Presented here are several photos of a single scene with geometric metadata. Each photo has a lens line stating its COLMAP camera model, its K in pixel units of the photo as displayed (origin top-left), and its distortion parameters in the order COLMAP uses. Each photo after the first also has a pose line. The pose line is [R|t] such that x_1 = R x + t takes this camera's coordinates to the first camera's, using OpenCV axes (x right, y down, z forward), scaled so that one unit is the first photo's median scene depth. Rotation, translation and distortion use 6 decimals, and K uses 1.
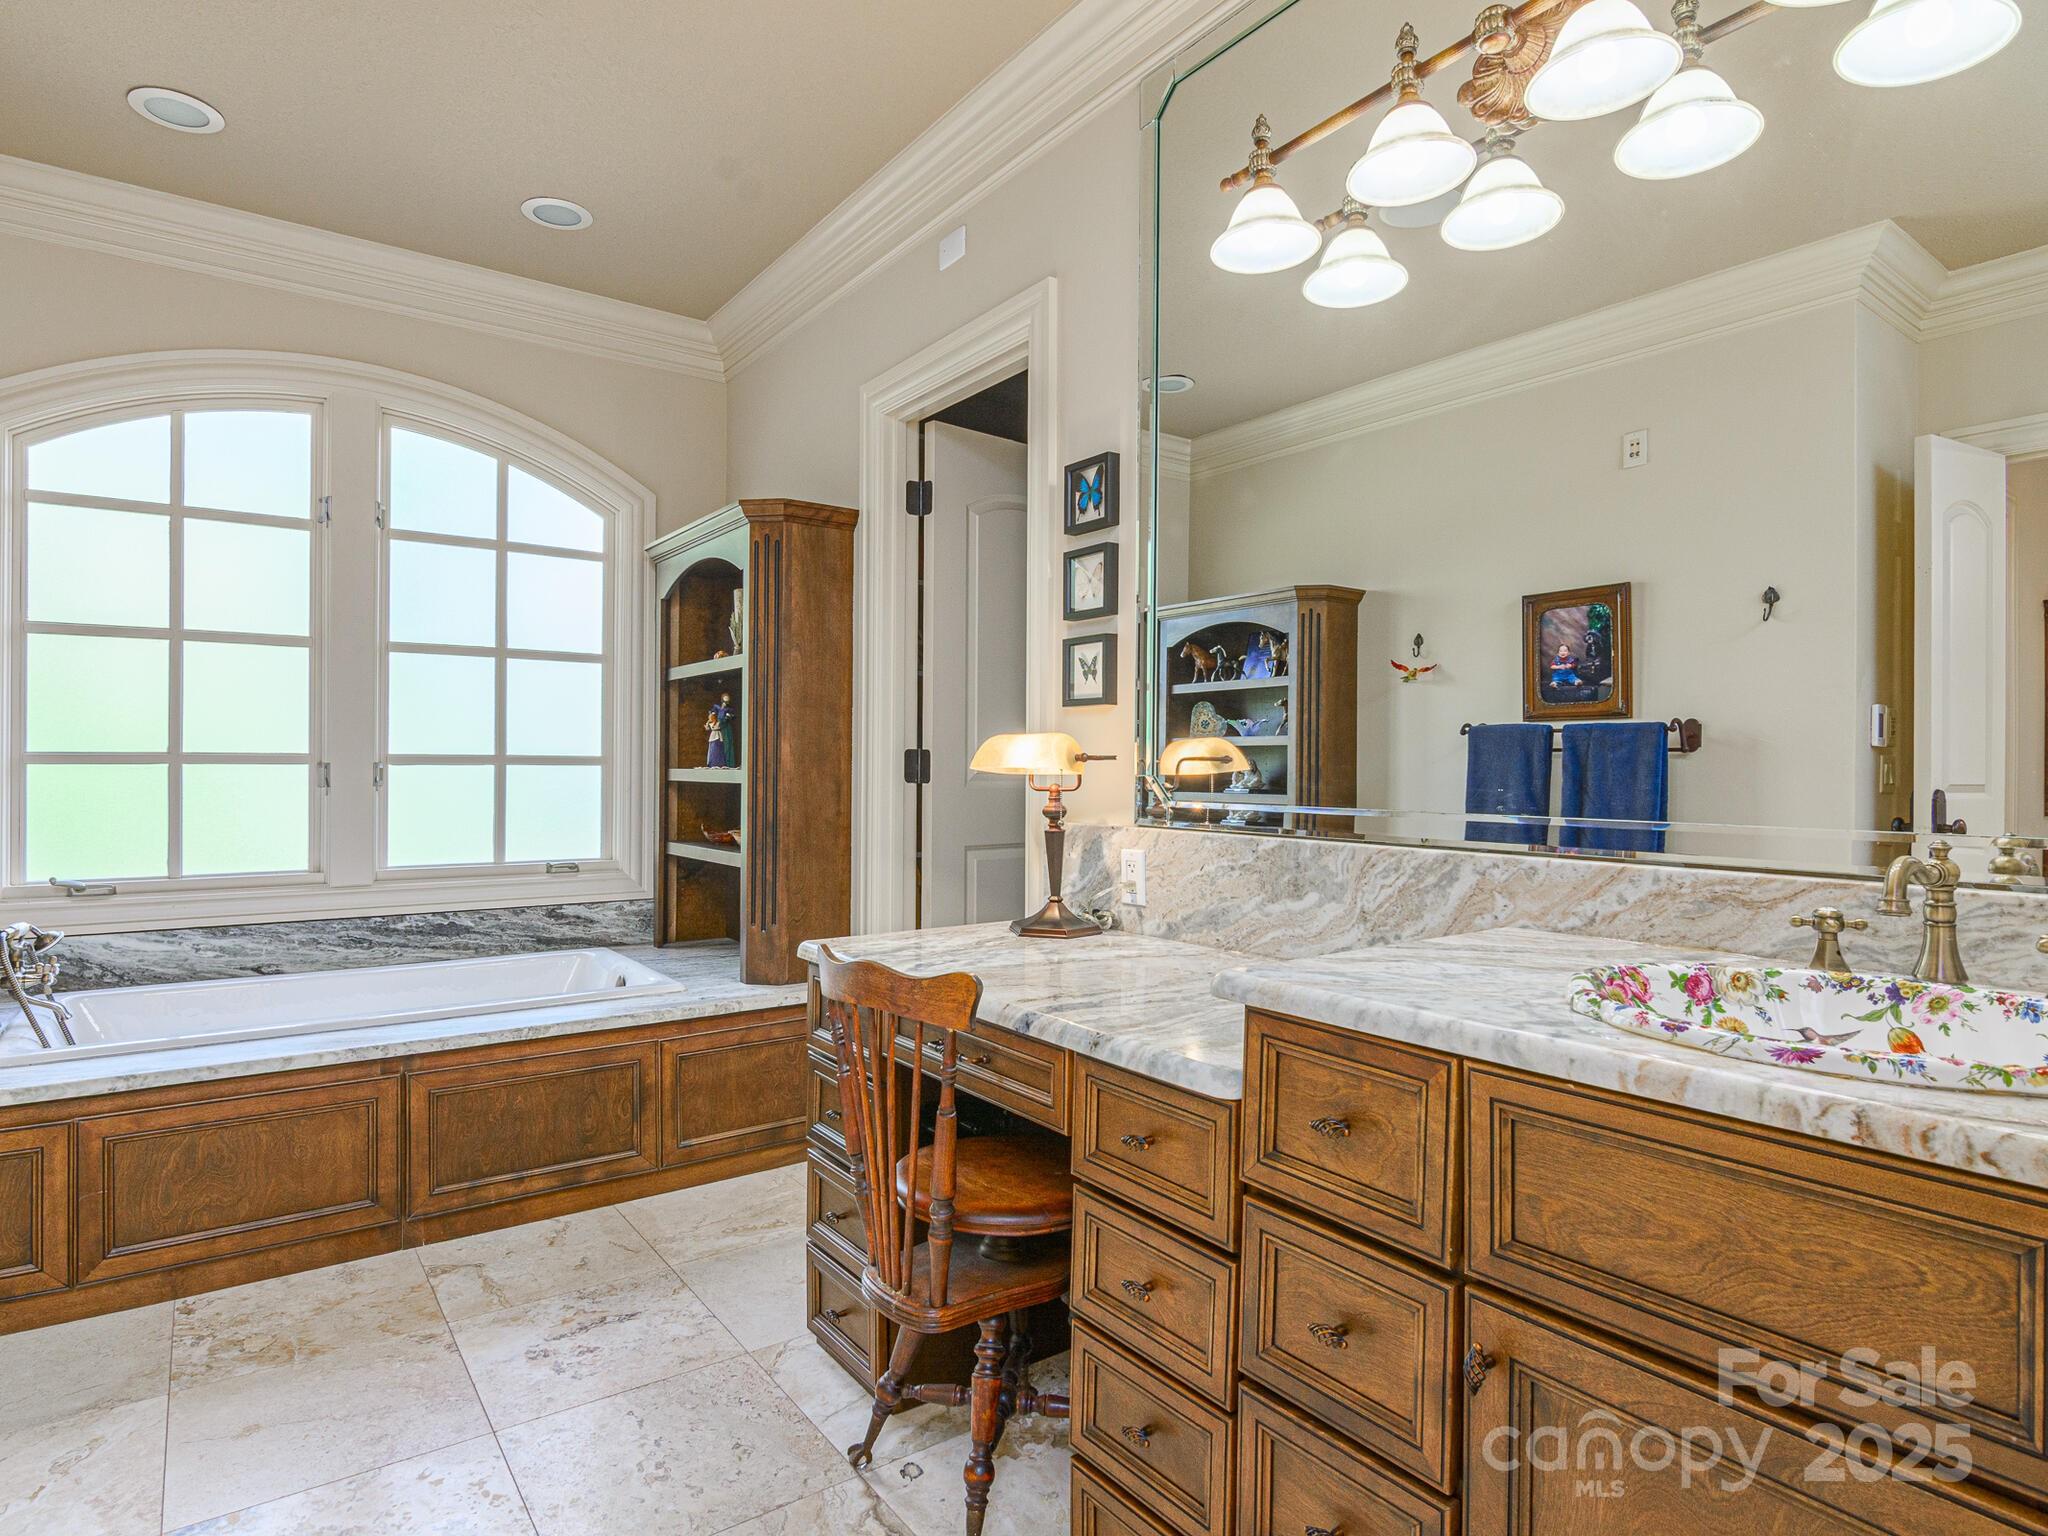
lens RADIAL K [[1144.5, 0, 1030.4], [0, 1144.5, 770.9], [0, 0, 1]] dist [-0.007318, -0.000917]
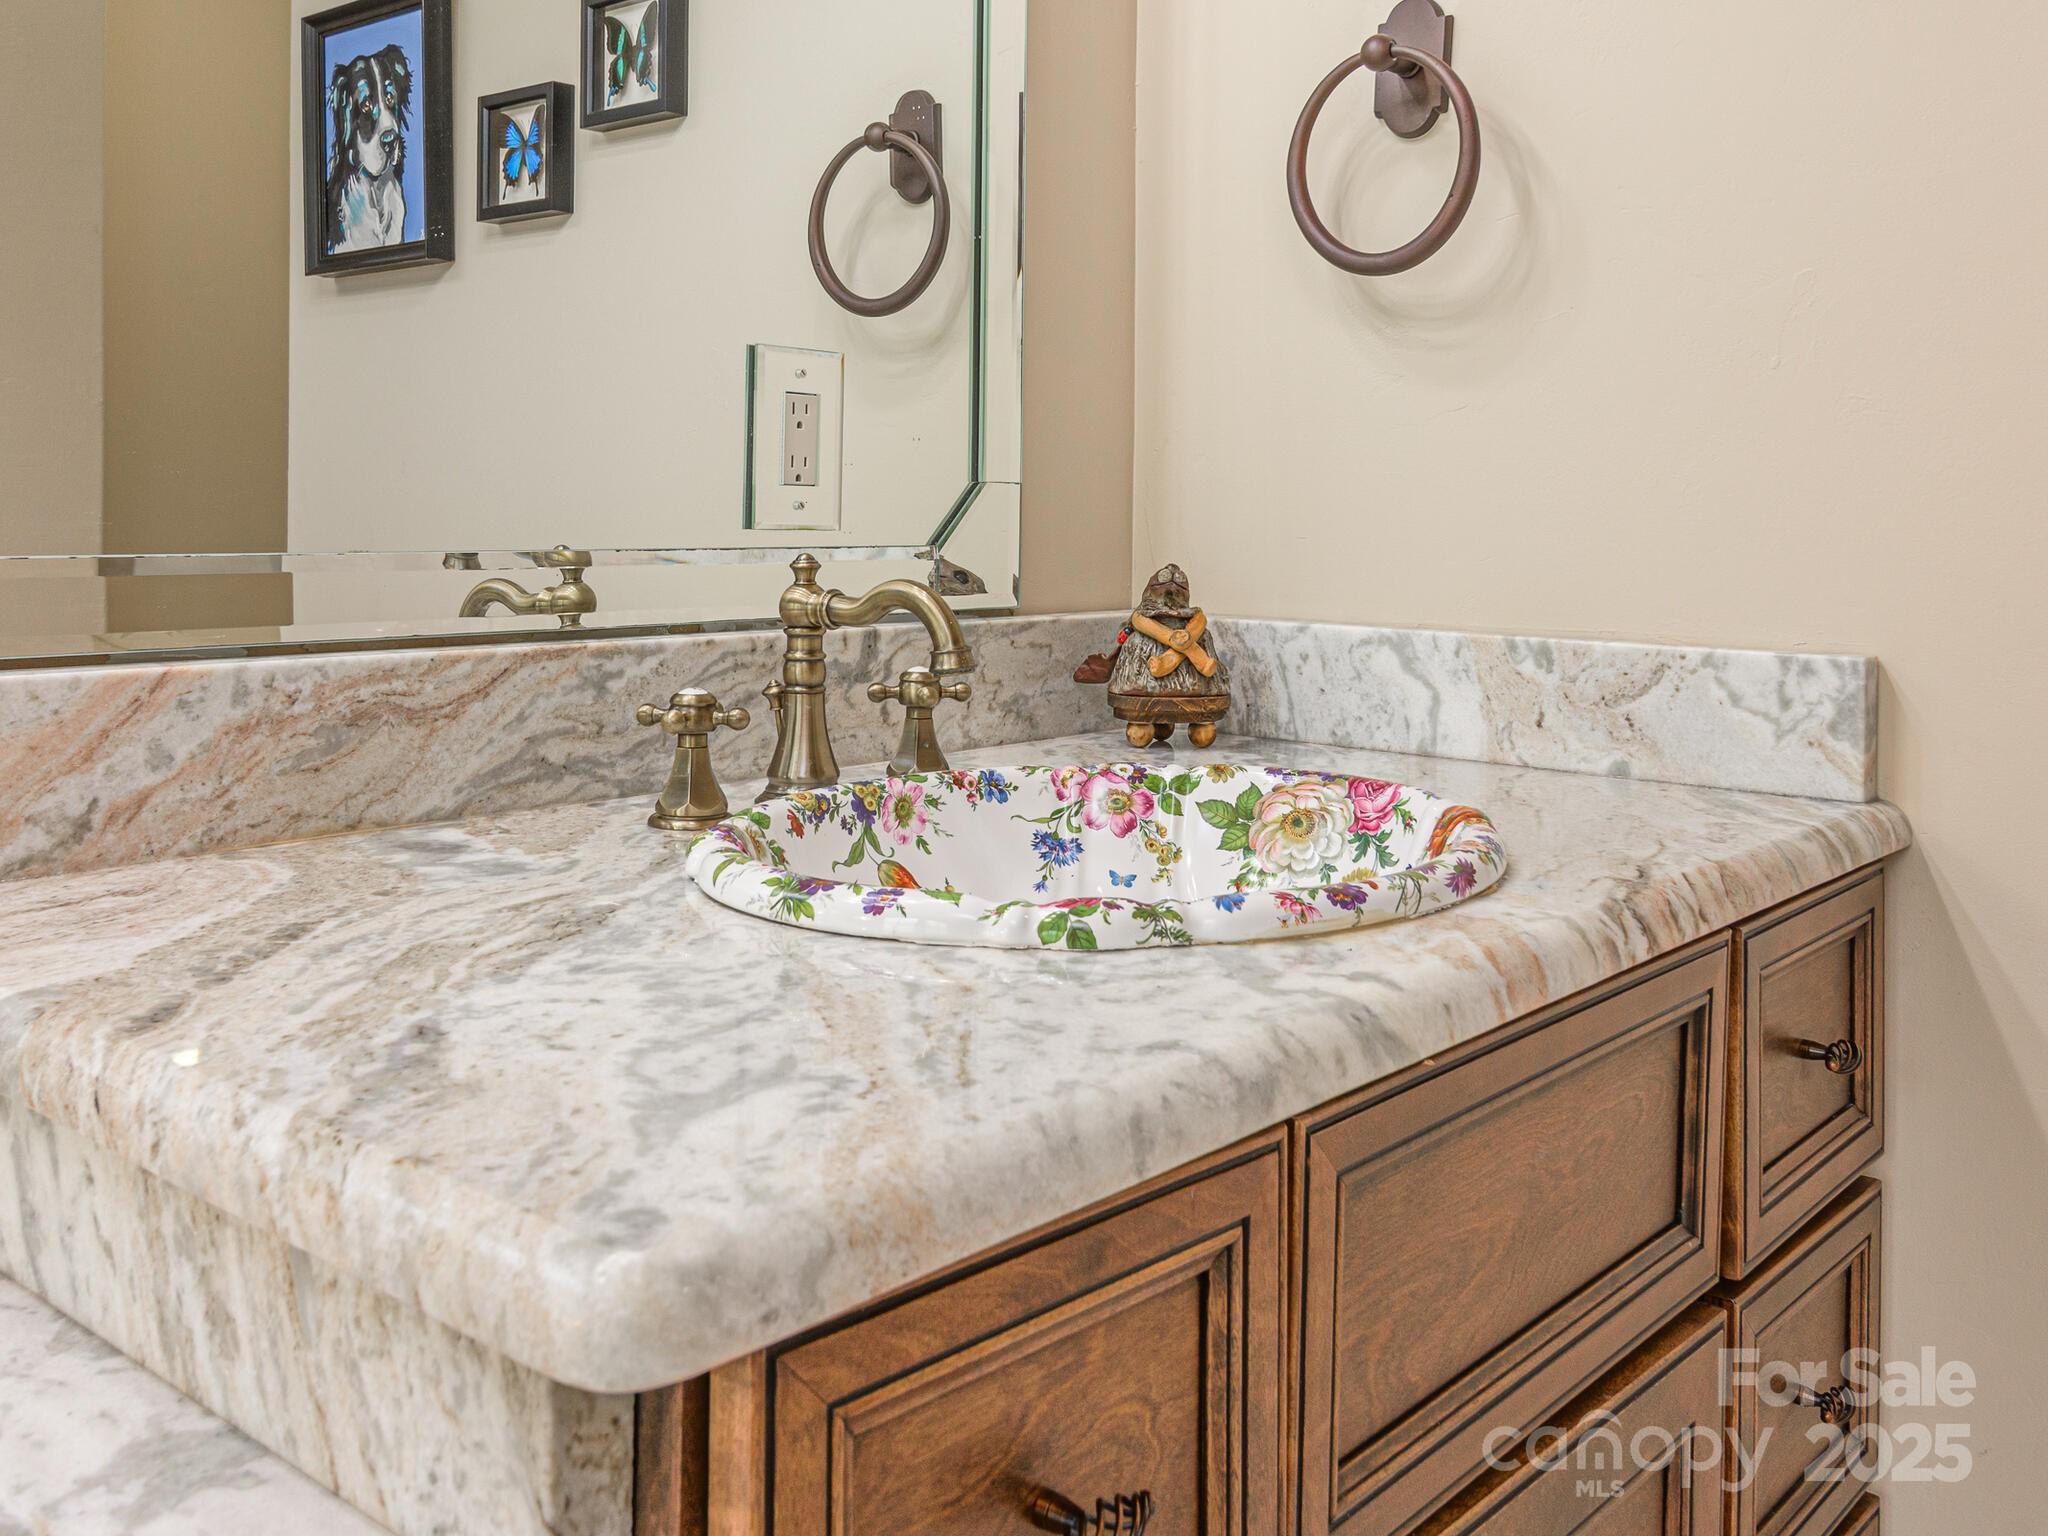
lens RADIAL K [[1848.6, 0, 1024.0], [0, 1848.6, 768.0], [0, 0, 1]] dist [-0.004641, -0.000967]
pose [[-0.224120, -0.147242, 0.963374, -0.165664], [-0.011032, 0.988841, 0.148567, 0.020971], [-0.974499, 0.022669, -0.223243, 0.904875]]
